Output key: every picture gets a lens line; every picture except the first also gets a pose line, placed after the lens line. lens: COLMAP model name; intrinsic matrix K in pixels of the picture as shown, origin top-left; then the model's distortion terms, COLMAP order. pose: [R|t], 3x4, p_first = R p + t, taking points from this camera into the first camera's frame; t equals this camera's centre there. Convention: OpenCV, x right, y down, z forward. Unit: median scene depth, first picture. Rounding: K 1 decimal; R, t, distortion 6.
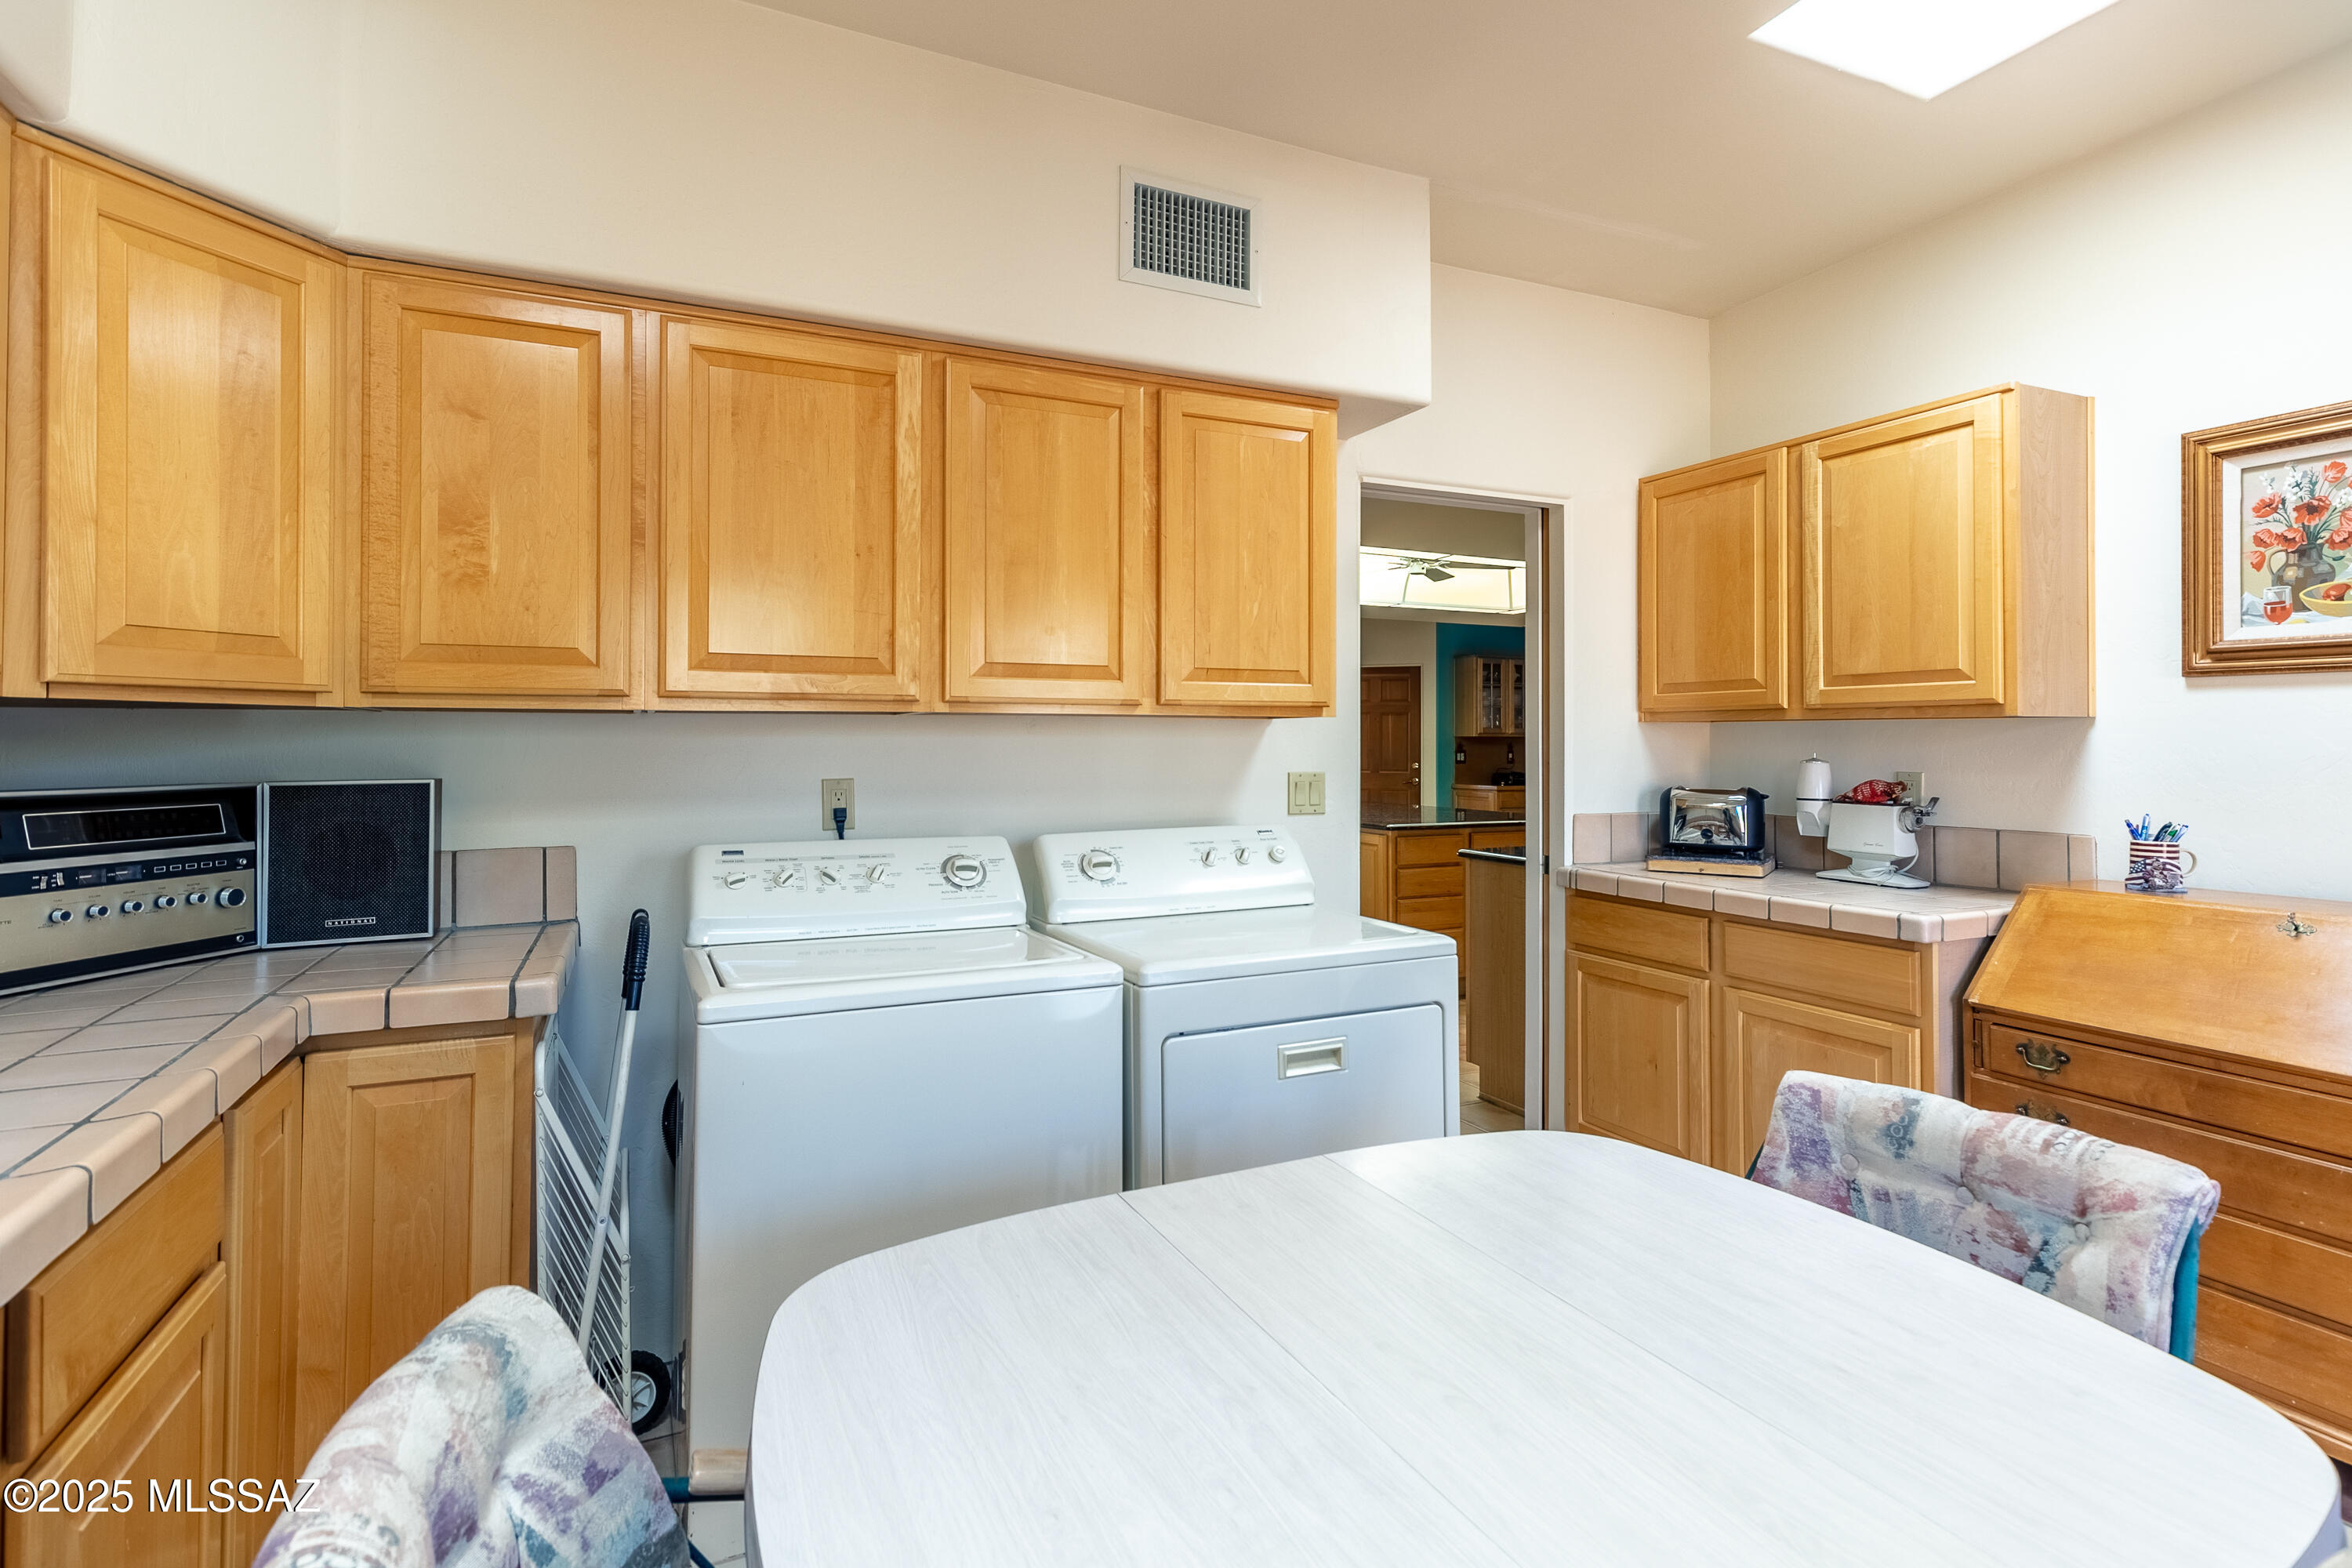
lens RADIAL K [[1106.0, 0, 1164.4], [0, 1106.0, 731.2], [0, 0, 1]] dist [0.005839, -0.000443]
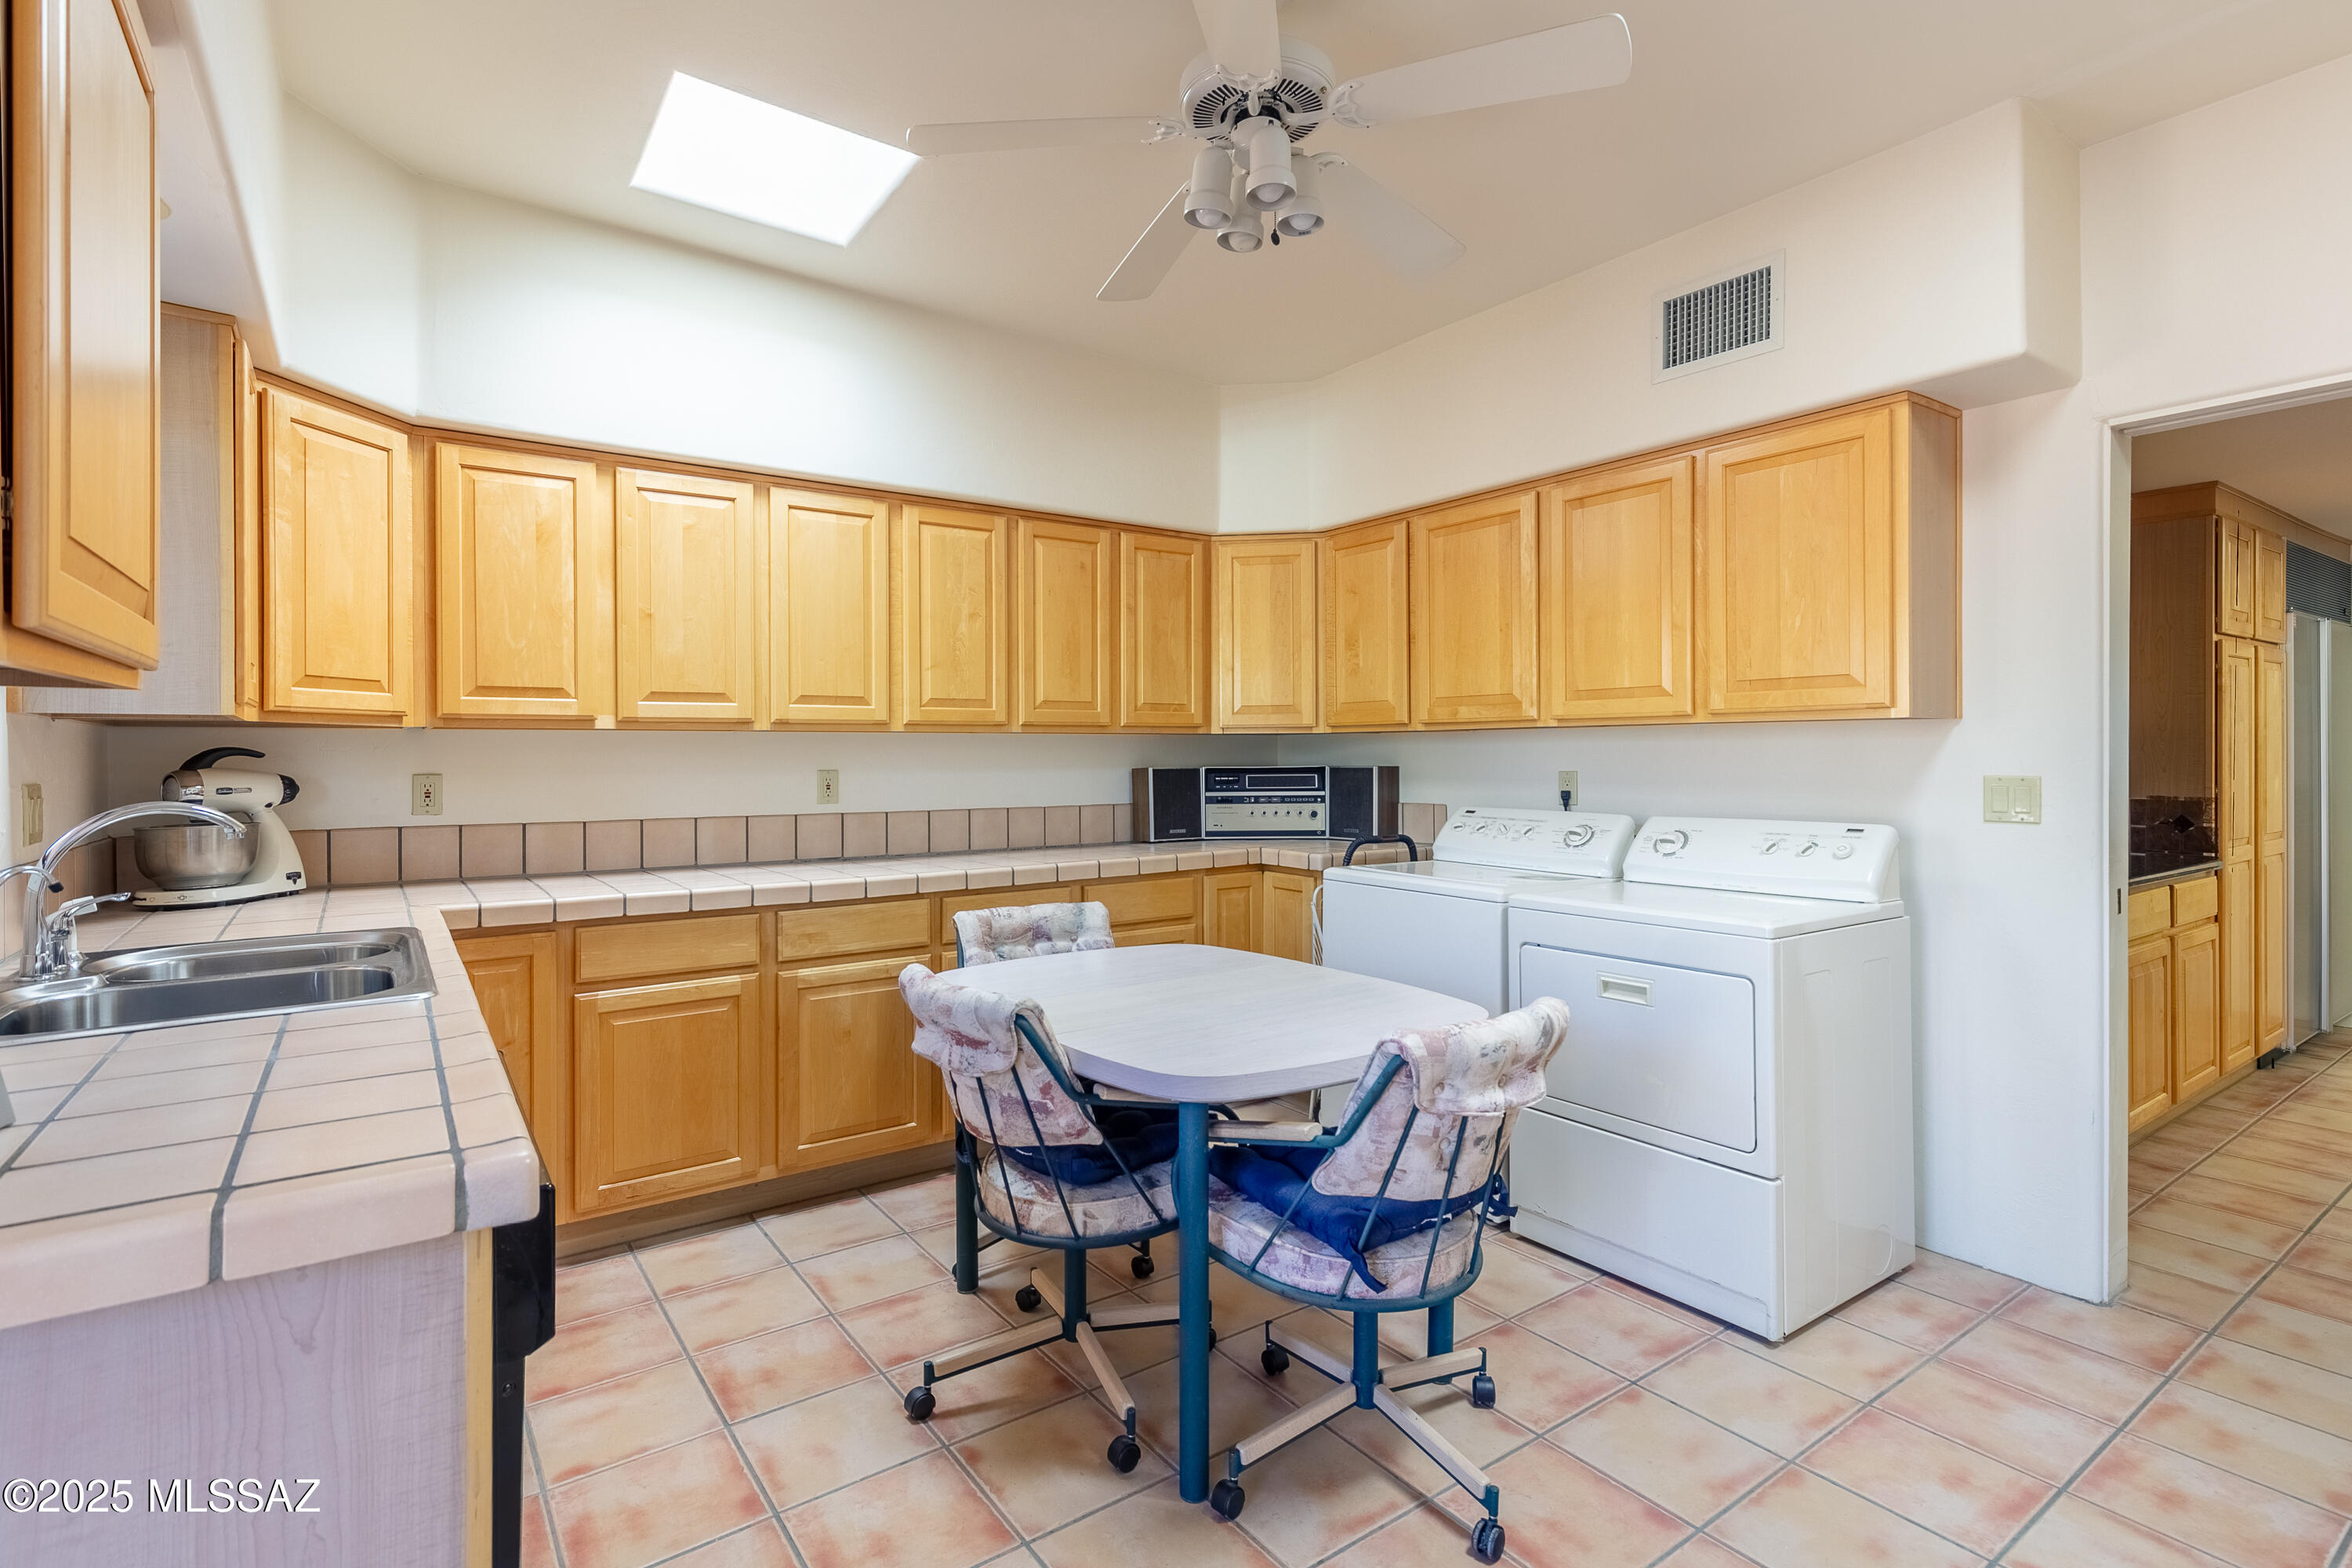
lens RADIAL K [[1106.0, 0, 1164.4], [0, 1106.0, 731.2], [0, 0, 1]] dist [0.005839, -0.000443]
pose [[0.183156, -0.017779, -0.982923, 1.219331], [0.018796, 0.999717, -0.014581, 0.001394], [0.982904, -0.015805, 0.183438, 0.224376]]
